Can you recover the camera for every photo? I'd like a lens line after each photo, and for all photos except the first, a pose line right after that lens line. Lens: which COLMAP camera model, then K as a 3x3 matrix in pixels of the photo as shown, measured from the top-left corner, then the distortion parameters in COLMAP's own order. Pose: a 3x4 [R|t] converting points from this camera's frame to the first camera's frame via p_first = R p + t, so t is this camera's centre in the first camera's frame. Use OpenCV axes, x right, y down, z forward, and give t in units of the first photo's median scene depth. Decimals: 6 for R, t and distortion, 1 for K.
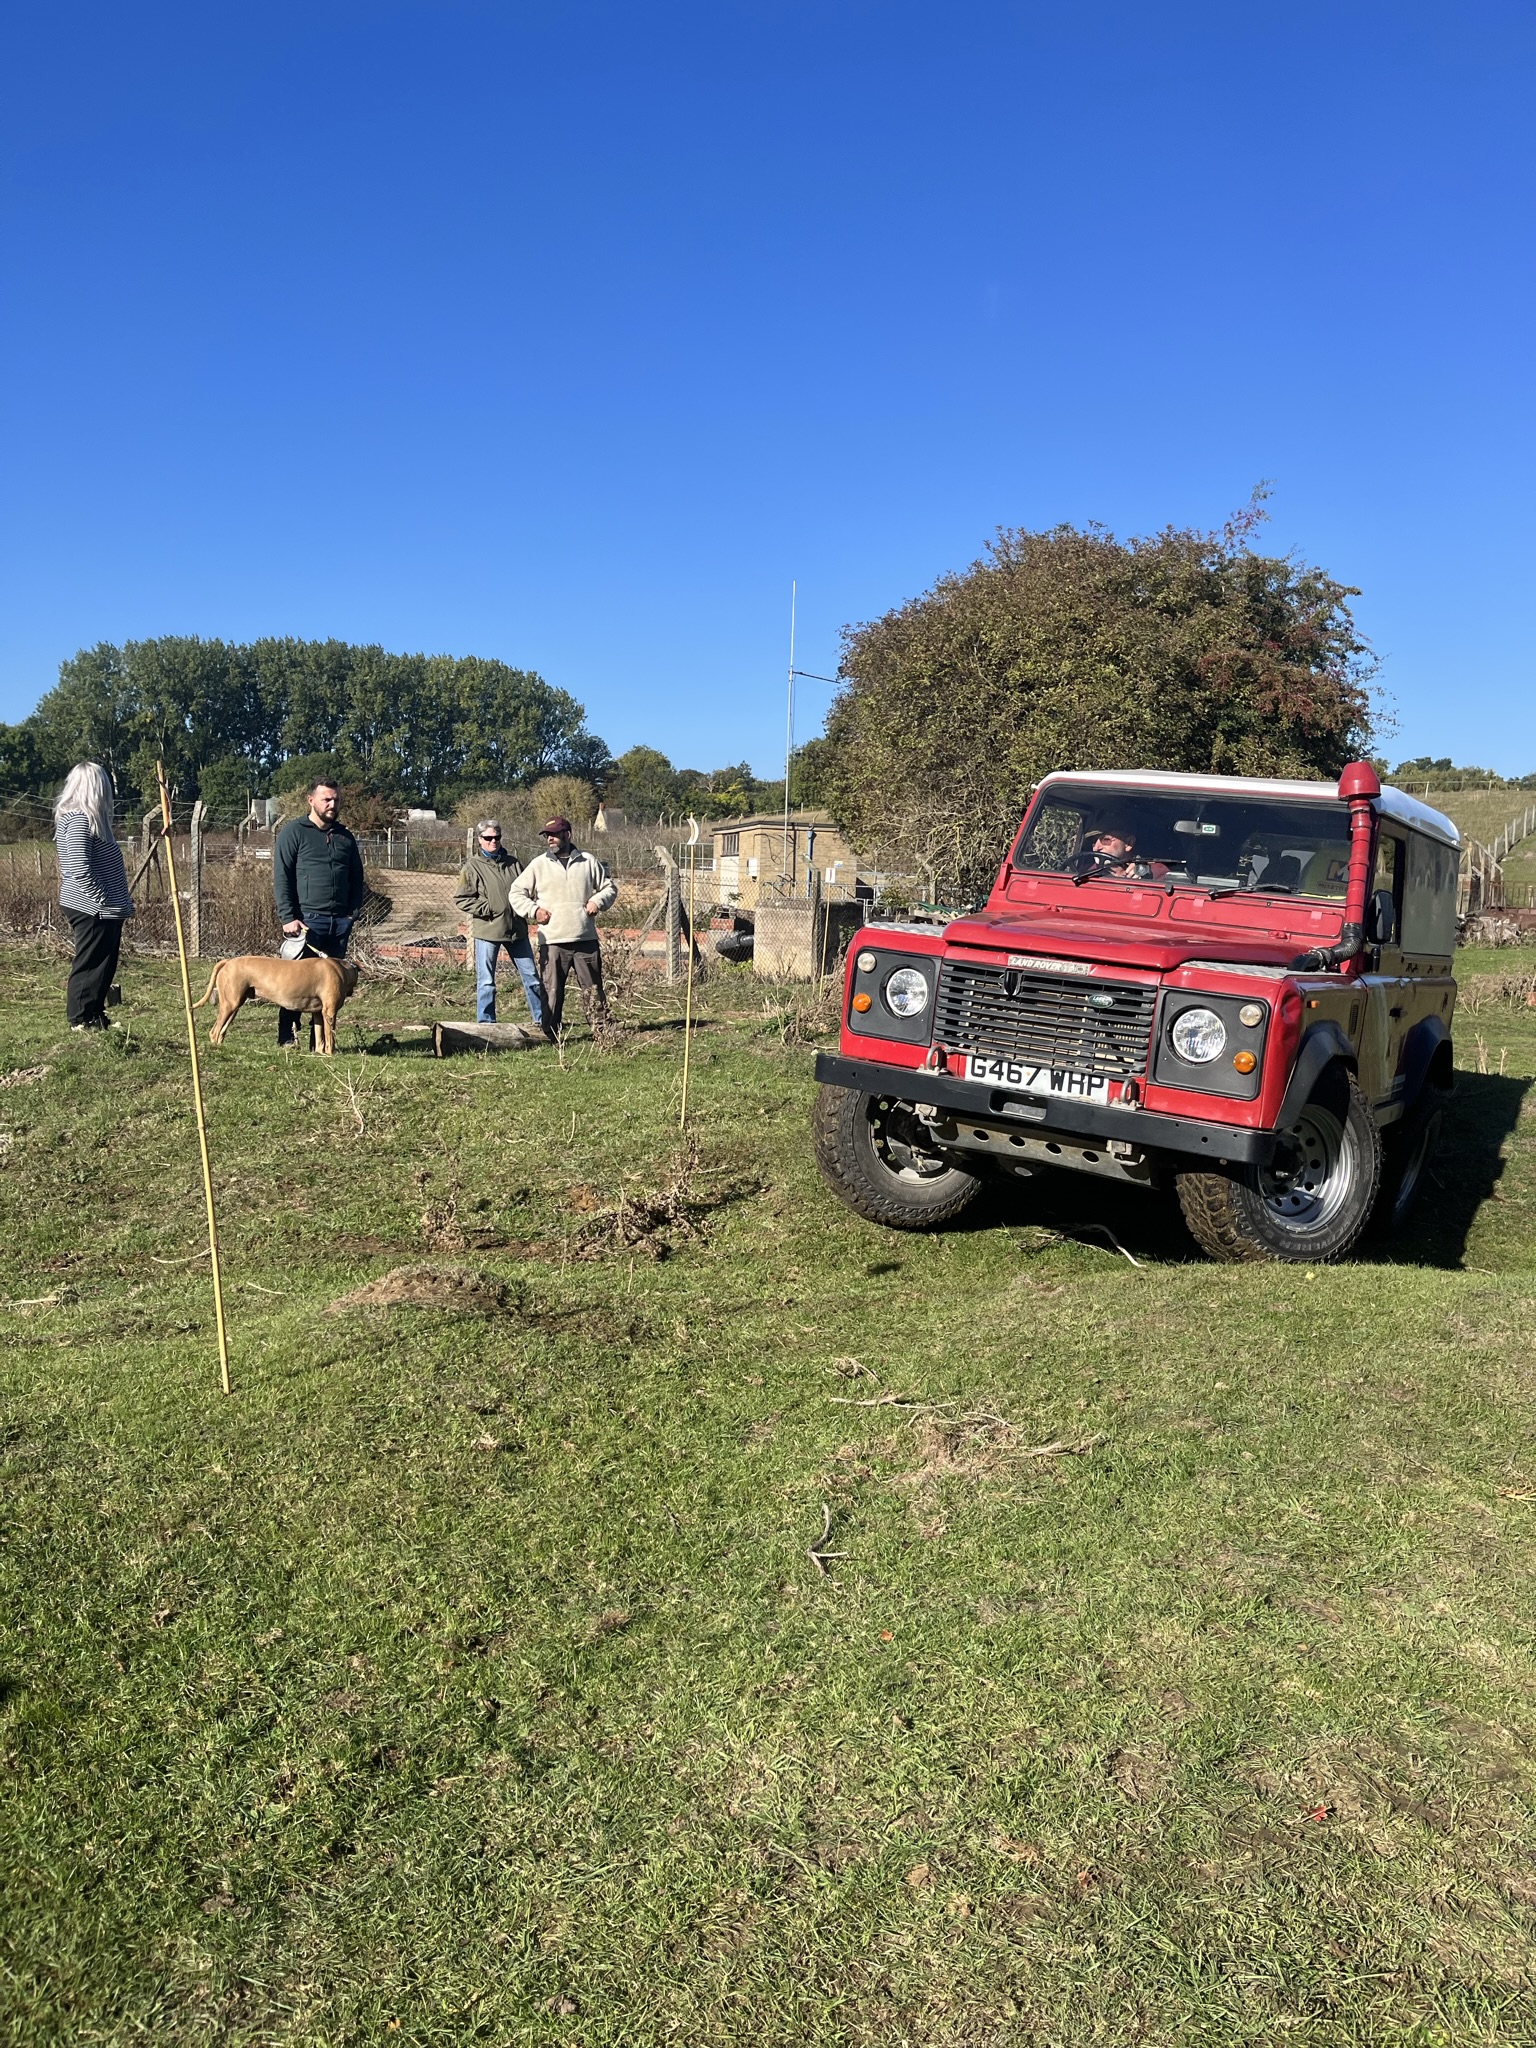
lens RADIAL K [[1540.9, 0, 774.8], [0, 1540.9, 1041.9], [0, 0, 1]] dist [0.057193, -0.088640]
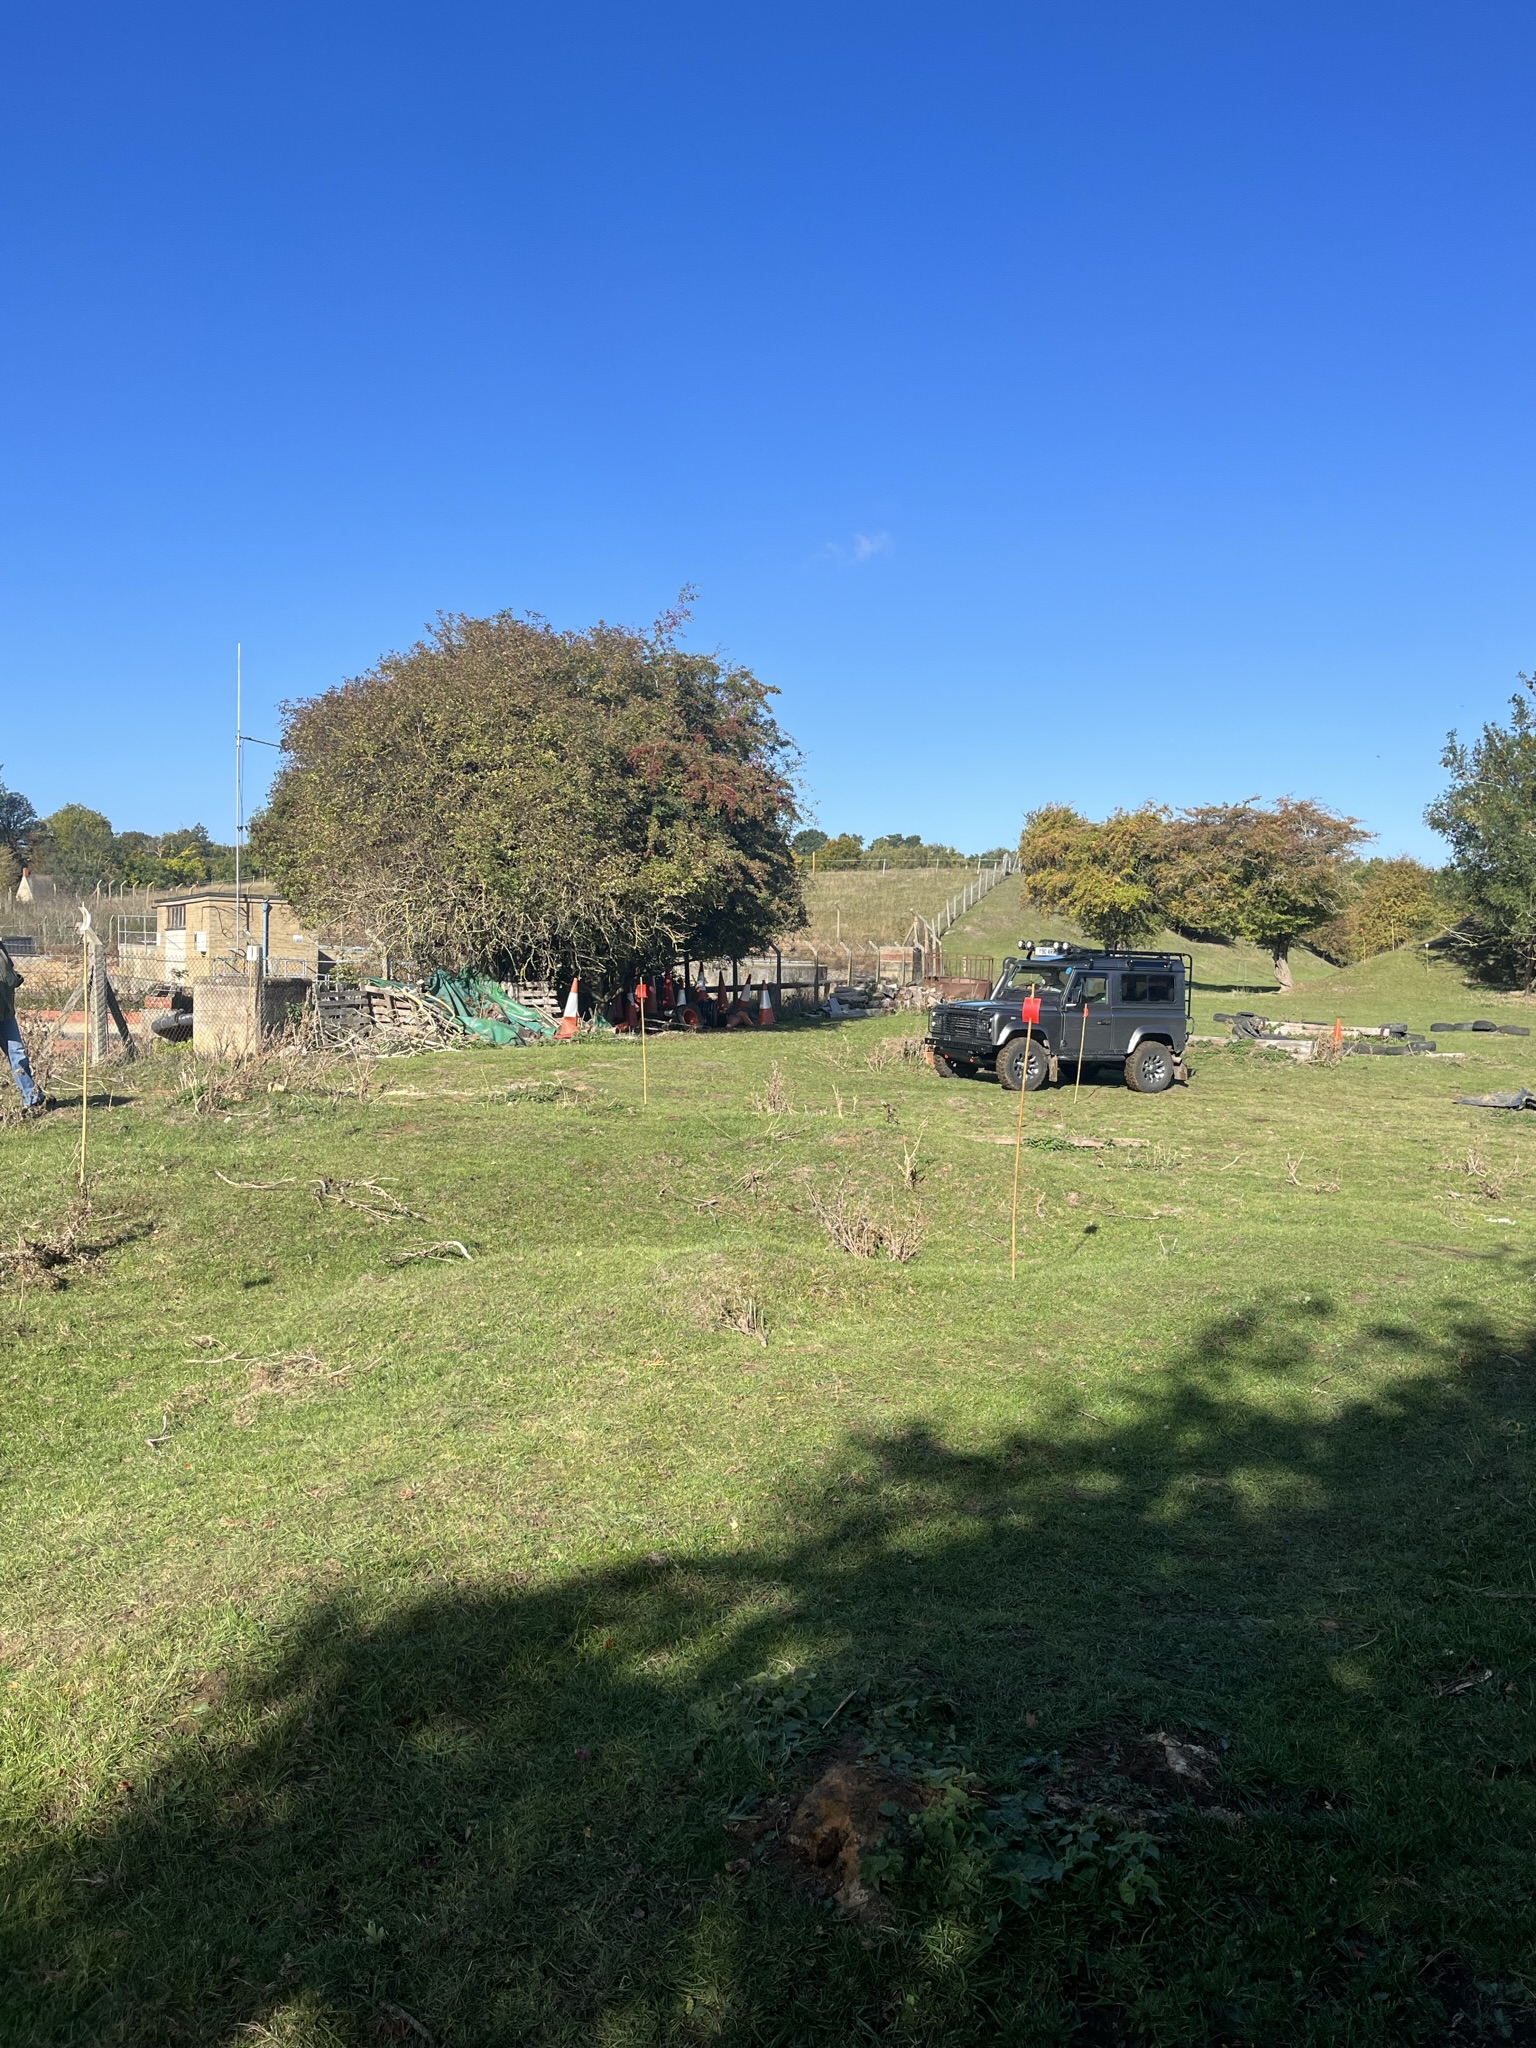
lens RADIAL K [[1628.6, 0, 773.7], [0, 1628.6, 1051.1], [0, 0, 1]] dist [0.061793, -0.093417]
pose [[0.951139, -0.025460, 0.307713, 0.014652], [0.039201, 0.998487, -0.038555, 0.007072], [-0.306266, 0.048733, 0.950698, -0.078317]]
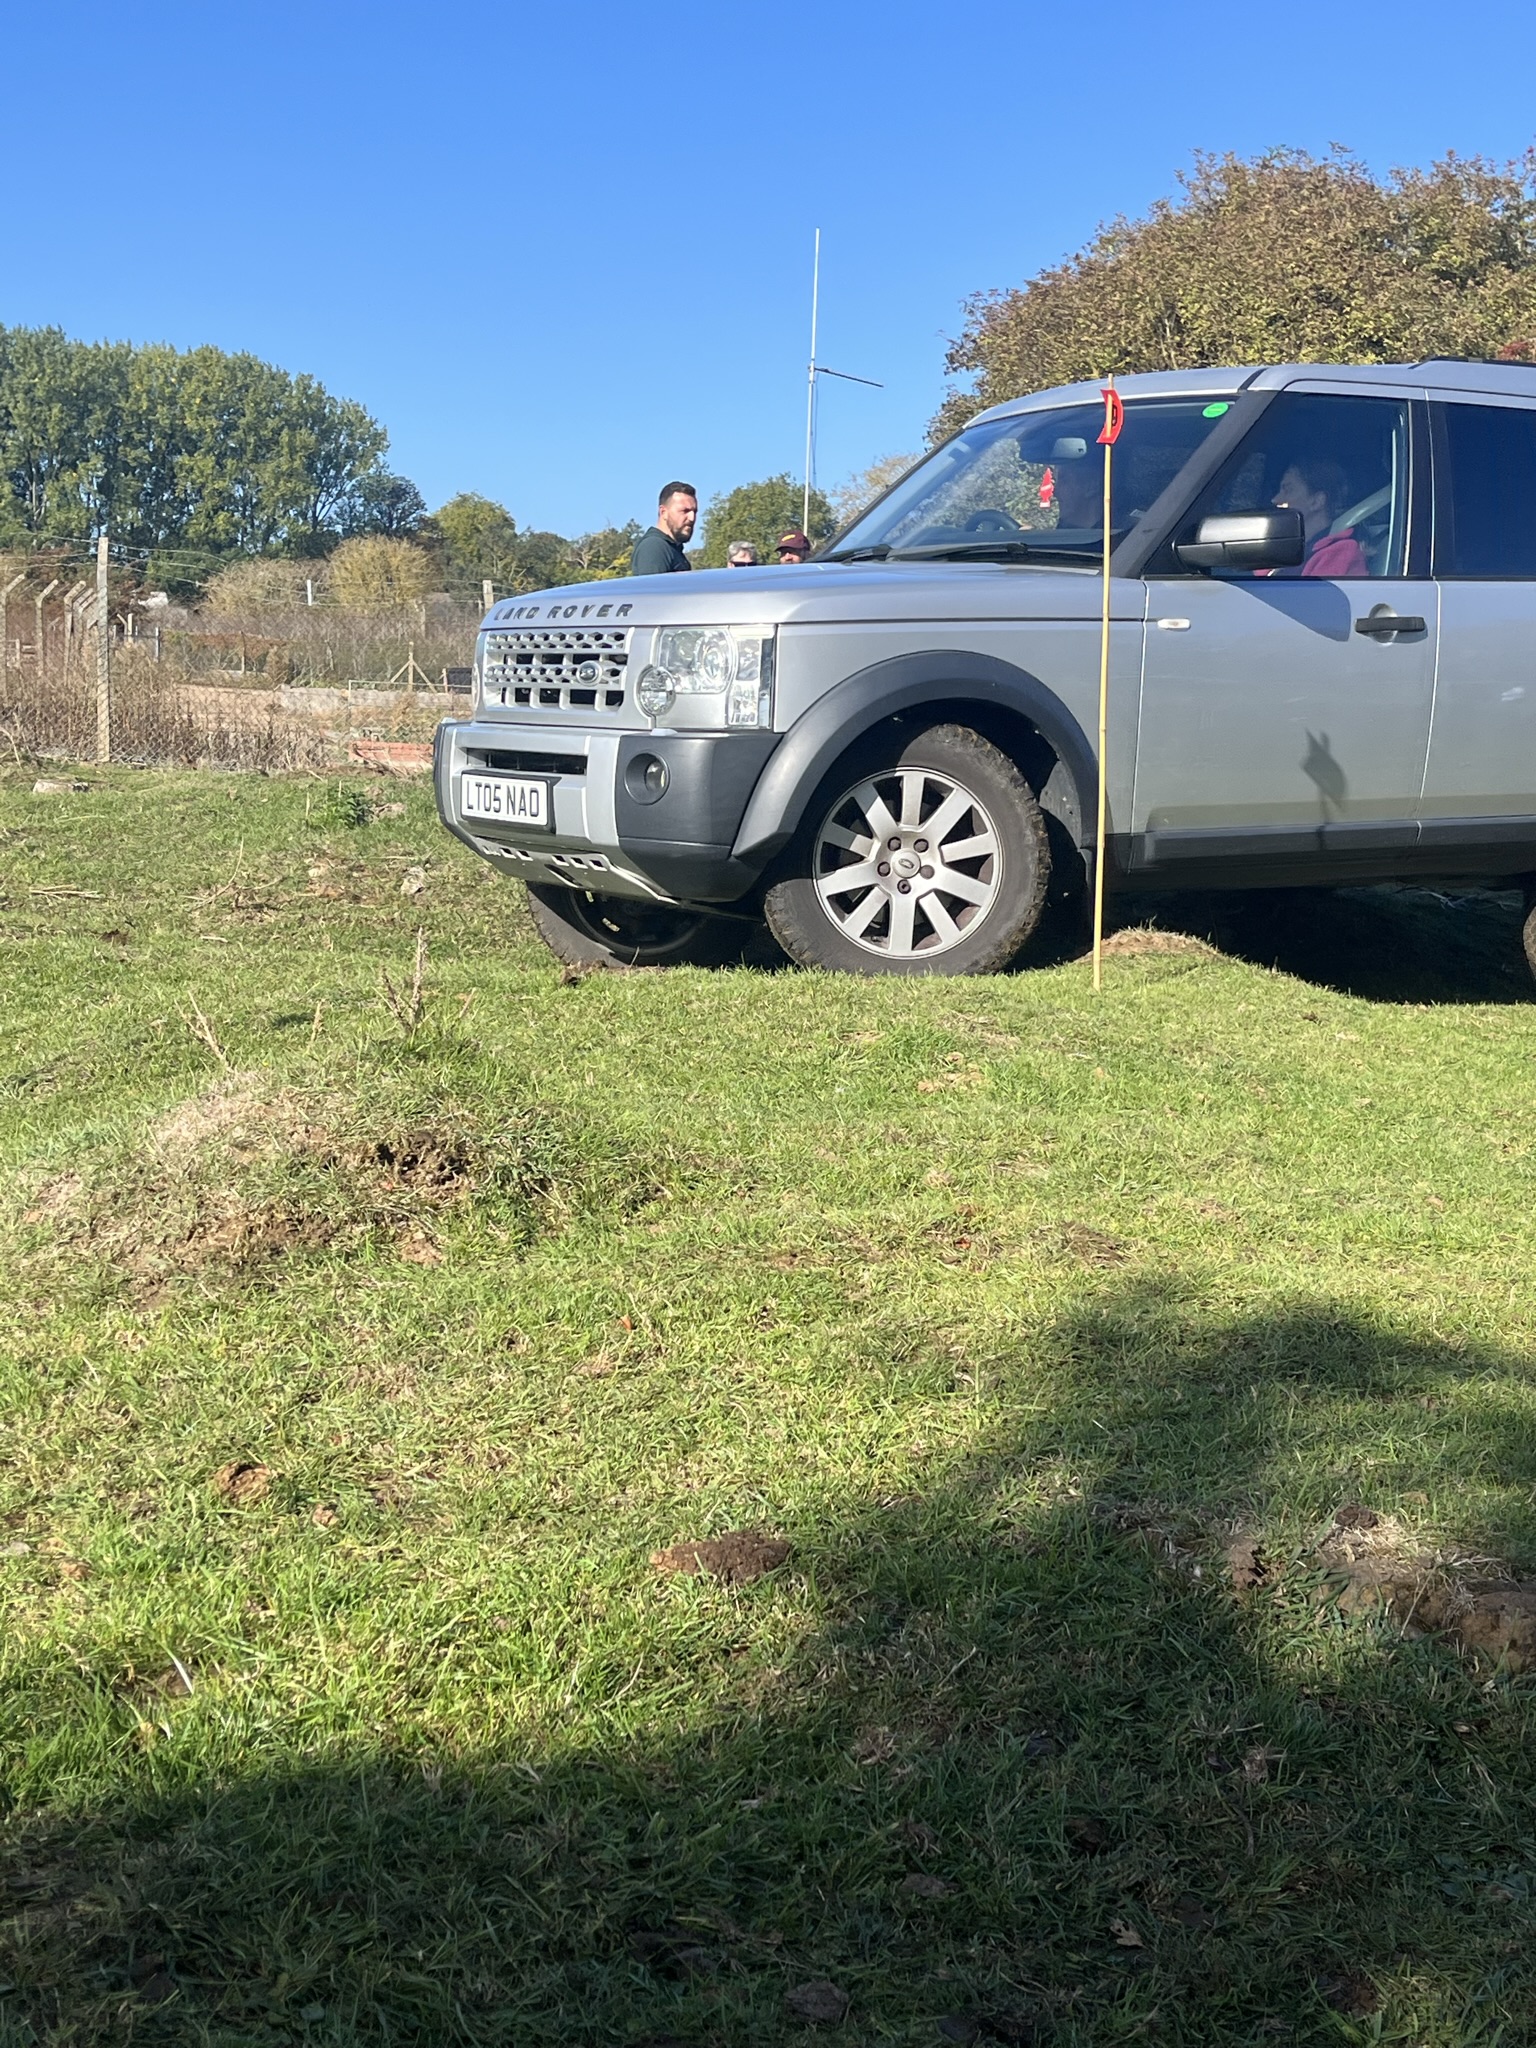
lens RADIAL K [[2452.7, 0, 755.1], [0, 2452.7, 1064.8], [0, 0, 1]] dist [0.013530, 0.000000]
pose [[0.999346, -0.001621, 0.036131, -0.090506], [0.000257, 0.999288, 0.037724, 0.029842], [-0.036167, -0.037690, 0.998635, -0.090437]]
